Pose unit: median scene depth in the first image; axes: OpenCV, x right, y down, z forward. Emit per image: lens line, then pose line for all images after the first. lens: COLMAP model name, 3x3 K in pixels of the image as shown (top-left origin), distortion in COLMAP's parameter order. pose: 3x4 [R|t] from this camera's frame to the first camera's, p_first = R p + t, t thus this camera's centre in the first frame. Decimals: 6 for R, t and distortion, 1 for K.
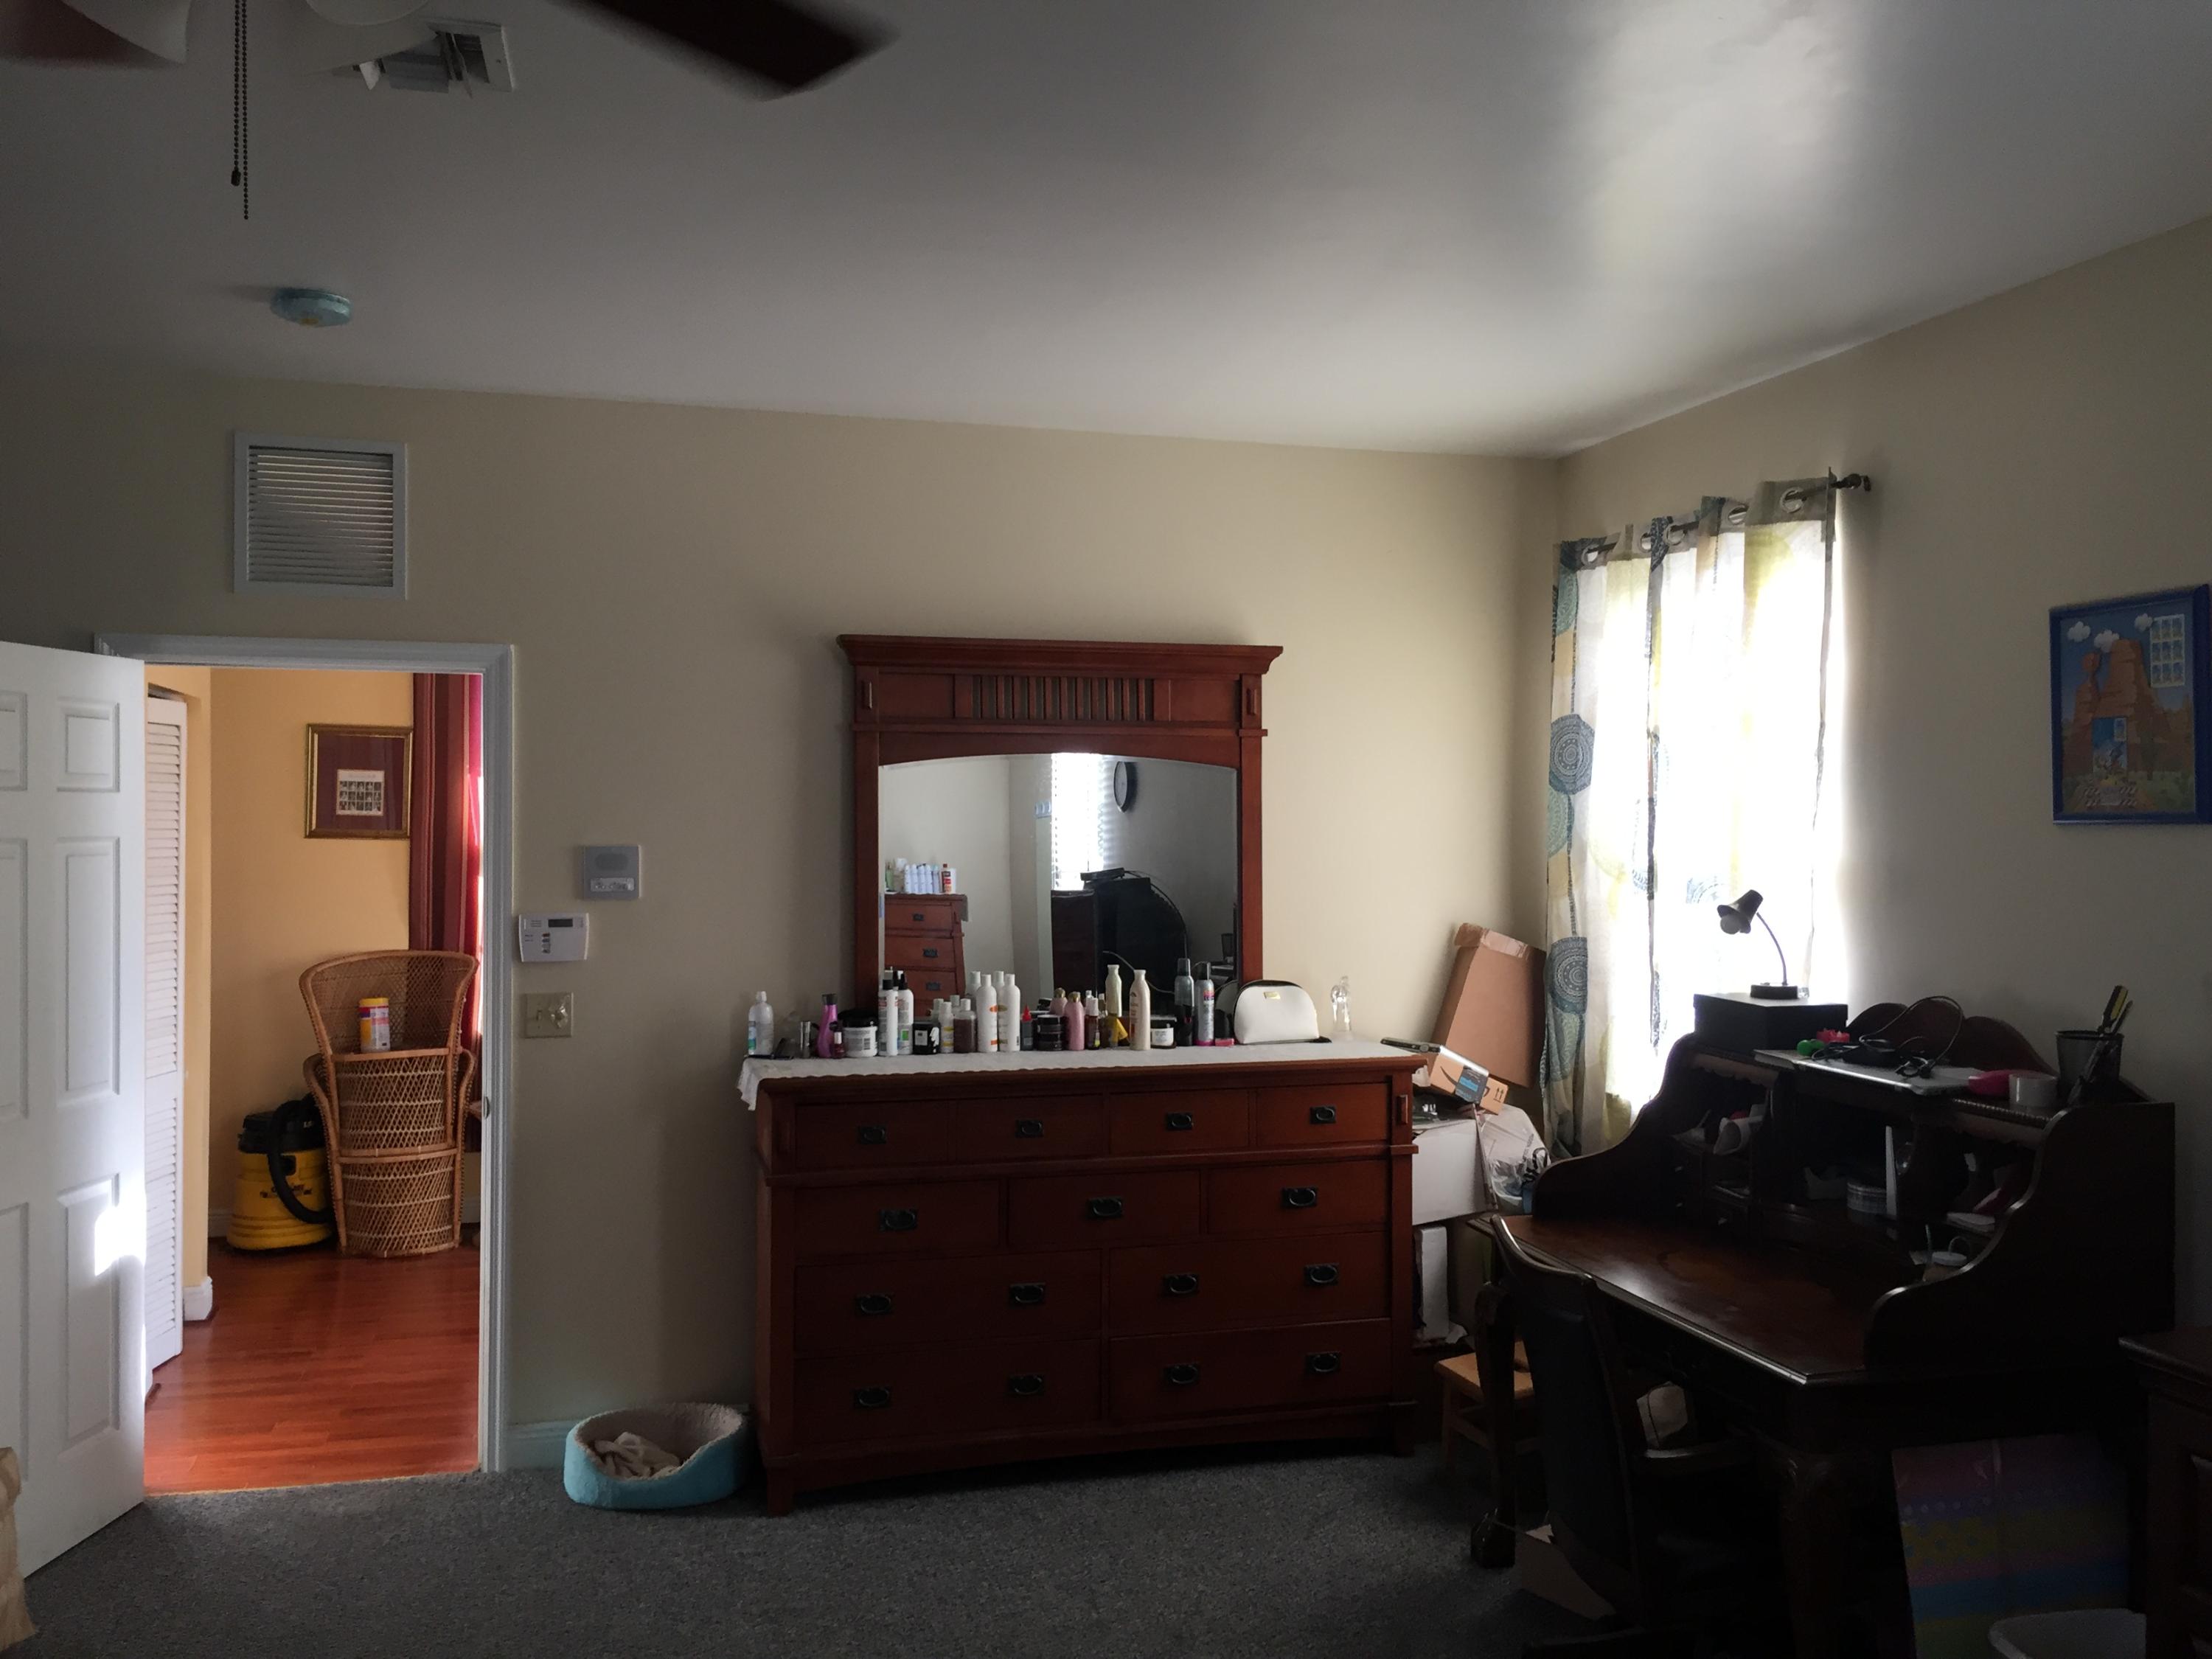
lens RADIAL K [[1849.6, 0, 1106.0], [0, 1849.6, 829.5], [0, 0, 1]] dist [0.066617, -0.078661]
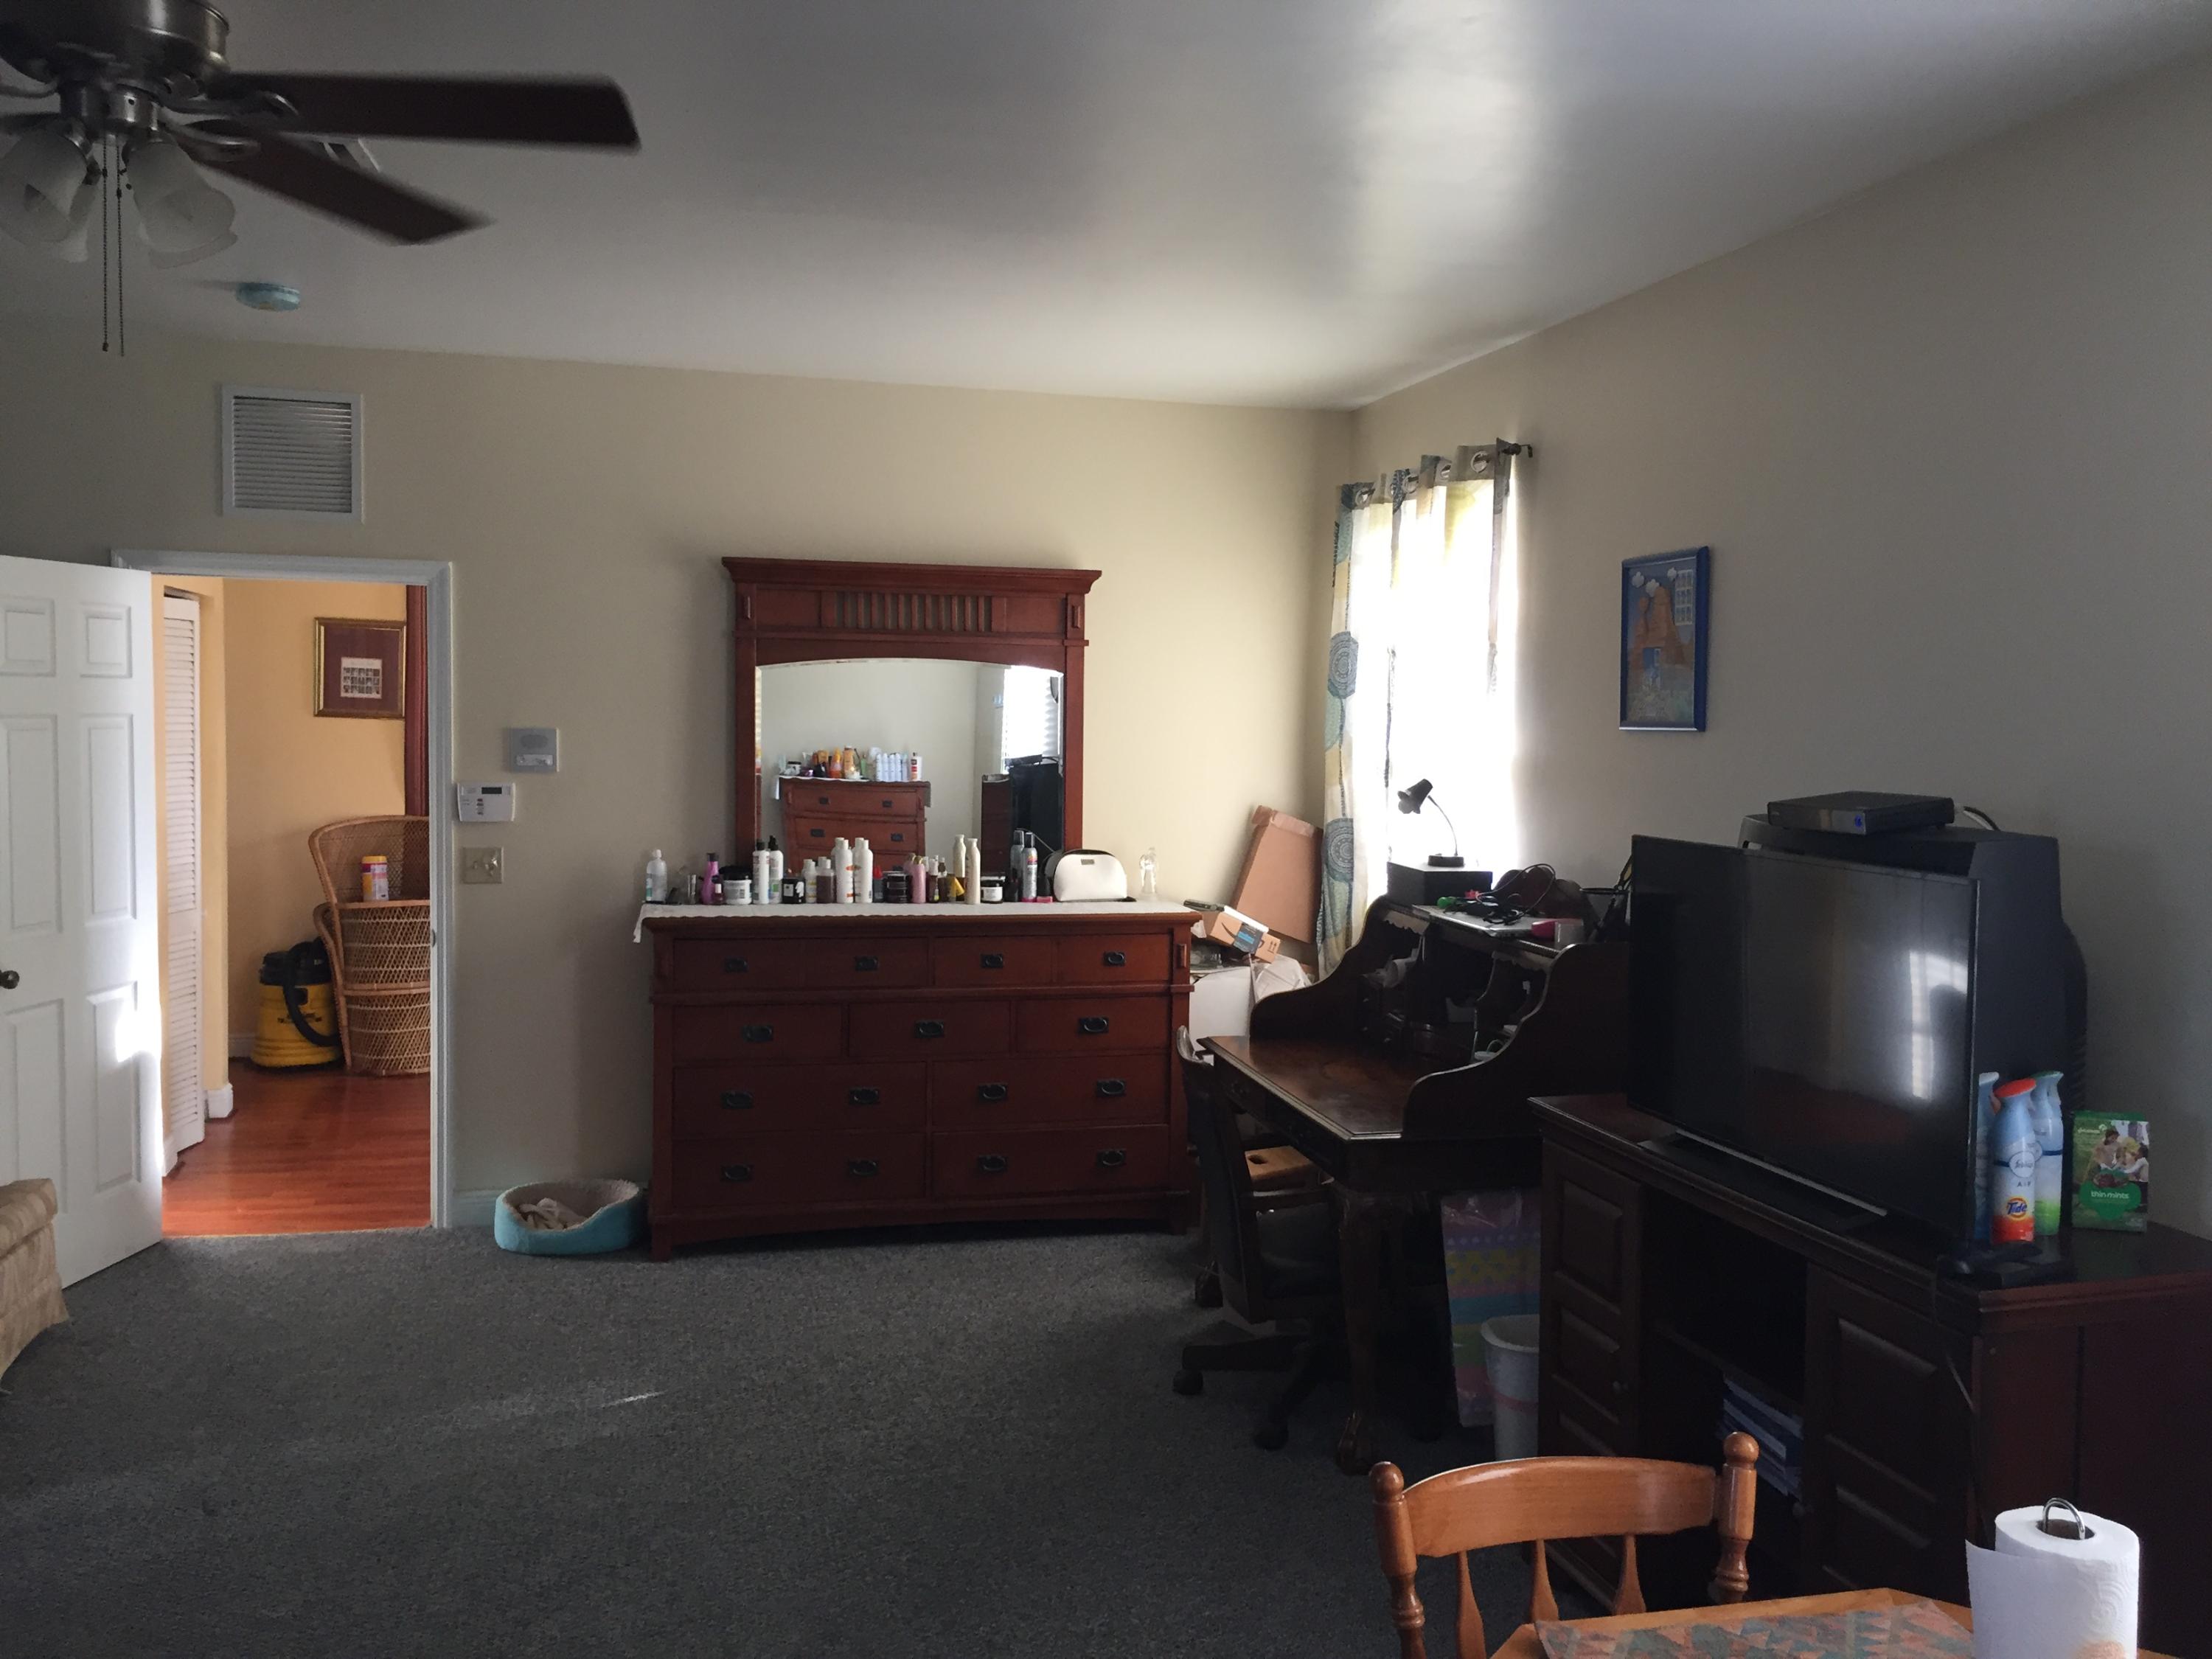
lens RADIAL K [[1825.5, 0, 1106.0], [0, 1825.5, 829.5], [0, 0, 1]] dist [0.066842, -0.072247]
pose [[0.999494, 0.017992, -0.026238, 0.142413], [-0.016388, 0.998058, 0.060104, -0.003581], [0.027269, -0.059644, 0.997847, -0.199575]]
